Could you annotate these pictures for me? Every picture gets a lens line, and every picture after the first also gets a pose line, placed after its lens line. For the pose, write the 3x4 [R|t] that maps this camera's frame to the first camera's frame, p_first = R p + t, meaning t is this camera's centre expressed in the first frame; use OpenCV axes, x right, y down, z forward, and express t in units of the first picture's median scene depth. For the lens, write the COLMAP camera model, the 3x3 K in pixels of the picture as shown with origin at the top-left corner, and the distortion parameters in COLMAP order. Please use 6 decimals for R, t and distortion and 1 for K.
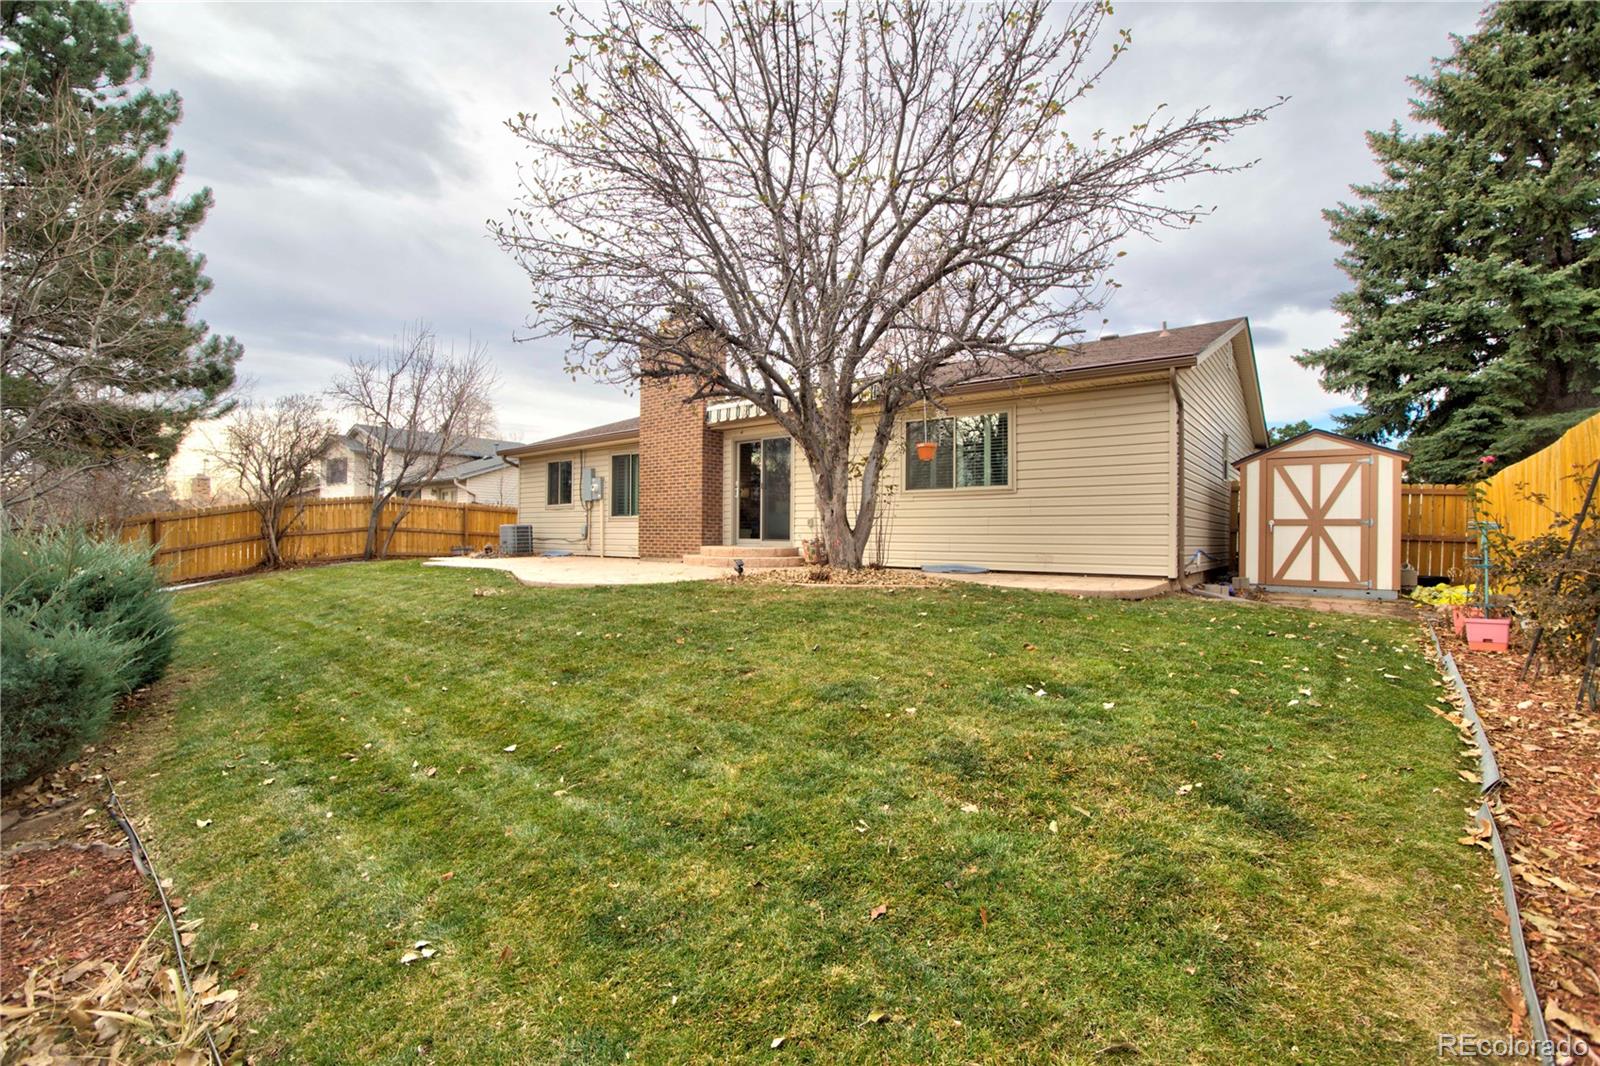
lens RADIAL K [[690.7, 0, 789.2], [0, 690.7, 532.9], [0, 0, 1]] dist [-0.060608, 0.019169]
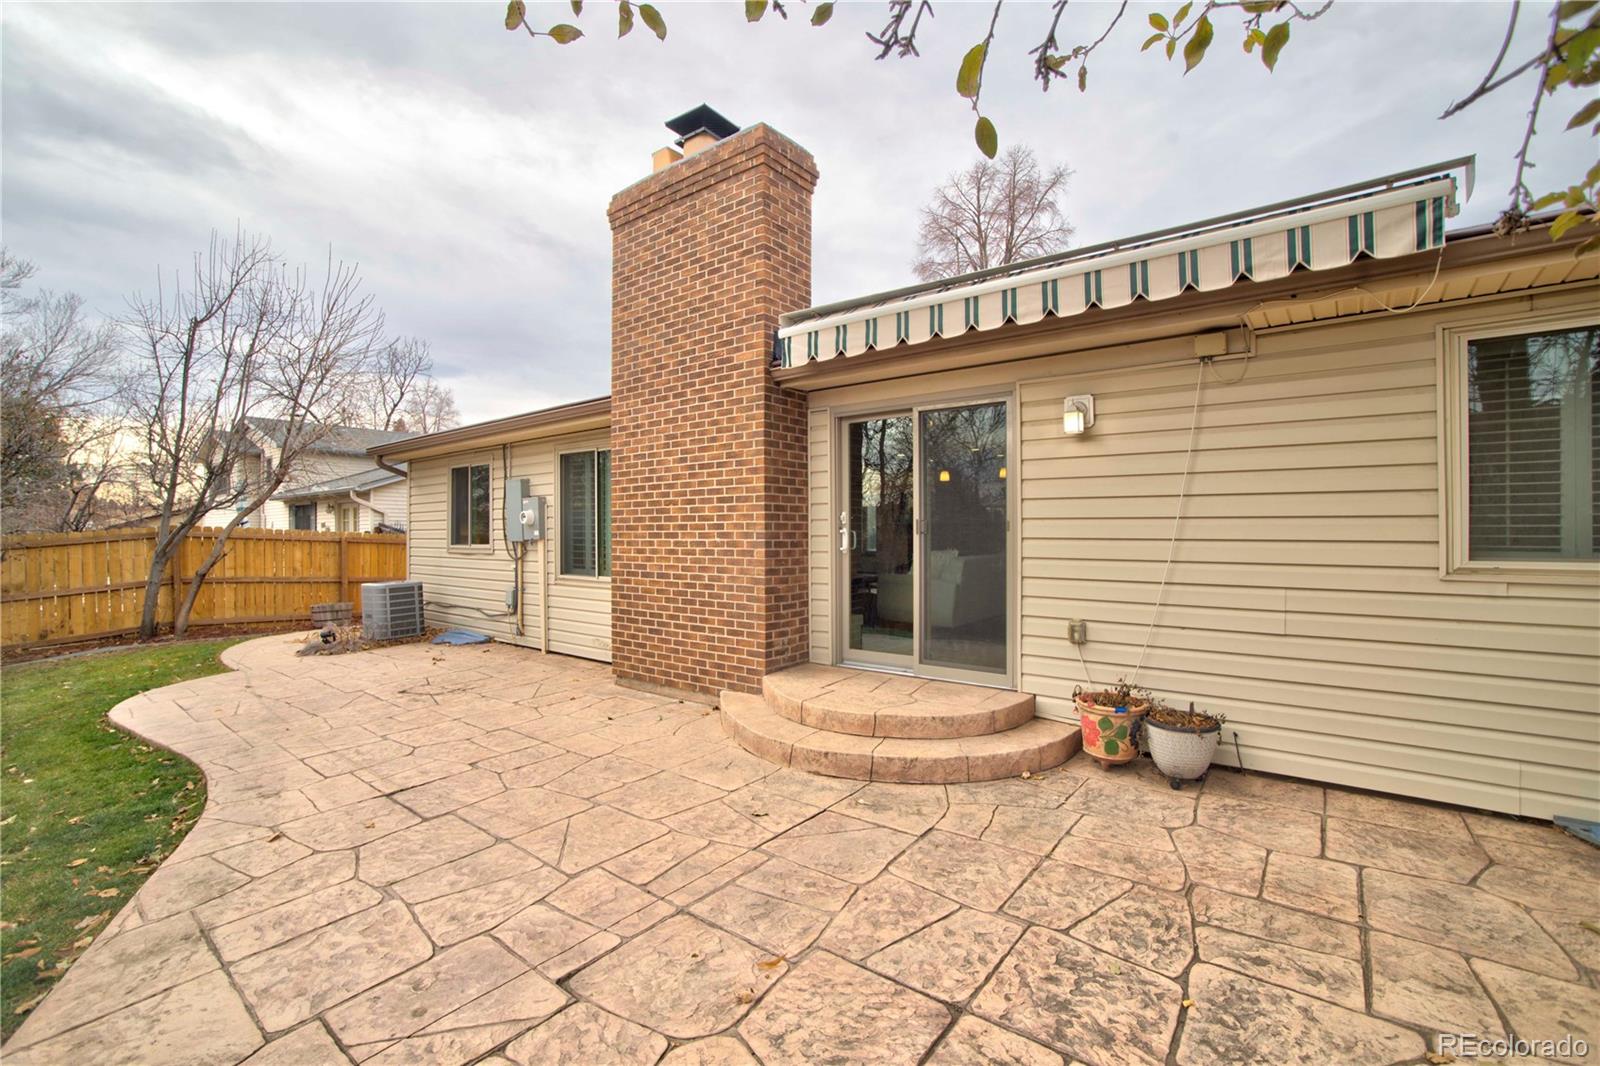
lens RADIAL K [[690.7, 0, 789.2], [0, 690.7, 532.9], [0, 0, 1]] dist [-0.060608, 0.019169]
pose [[0.999800, -0.010751, 0.016882, -0.109183], [0.010704, 0.999939, 0.002821, -0.060254], [-0.016912, -0.002639, 0.999854, 0.548453]]
